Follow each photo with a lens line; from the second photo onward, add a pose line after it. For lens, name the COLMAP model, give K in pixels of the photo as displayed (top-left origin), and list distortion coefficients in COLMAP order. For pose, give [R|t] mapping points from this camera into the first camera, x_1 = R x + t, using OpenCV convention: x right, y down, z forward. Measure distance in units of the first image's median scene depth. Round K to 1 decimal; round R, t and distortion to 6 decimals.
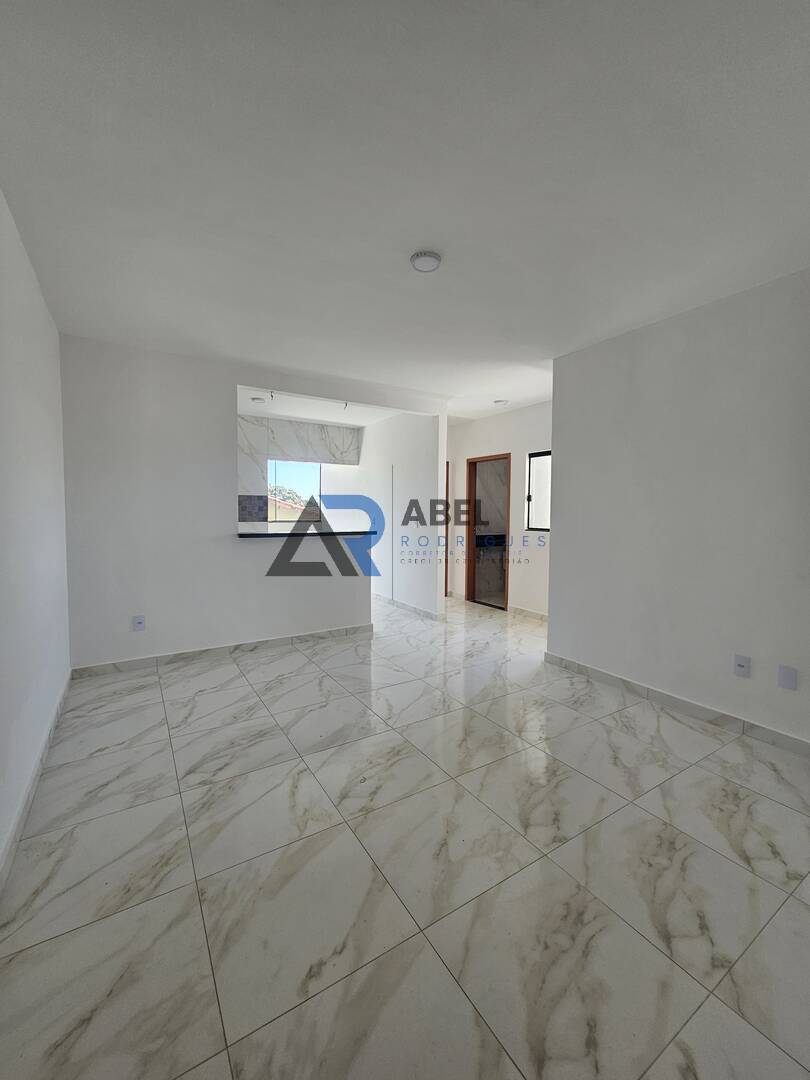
lens RADIAL K [[440.0, 0, 411.1], [0, 440.0, 531.0], [0, 0, 1]] dist [-0.001988, -0.000903]
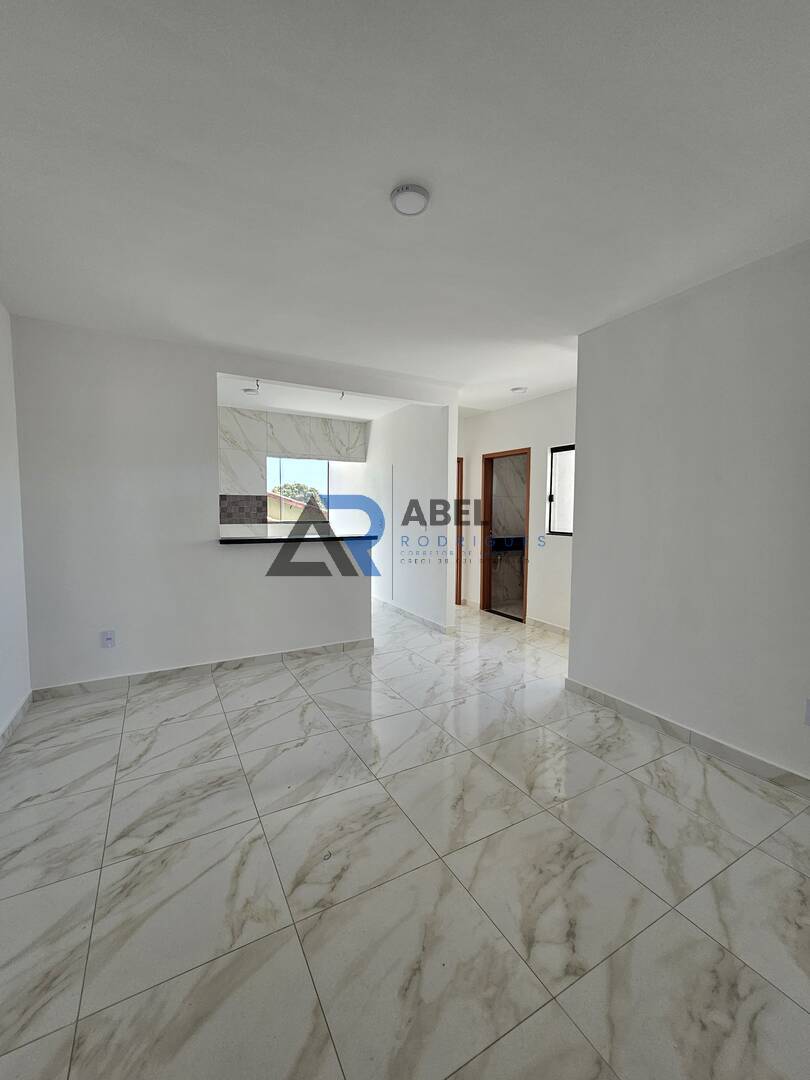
lens RADIAL K [[444.8, 0, 410.7], [0, 444.8, 537.9], [0, 0, 1]] dist [-0.001997, -0.000051]
pose [[0.998566, 0.003165, -0.053438, 0.063452], [-0.002088, 0.999794, 0.020194, -0.022854], [0.053491, -0.020053, 0.998367, 0.160907]]
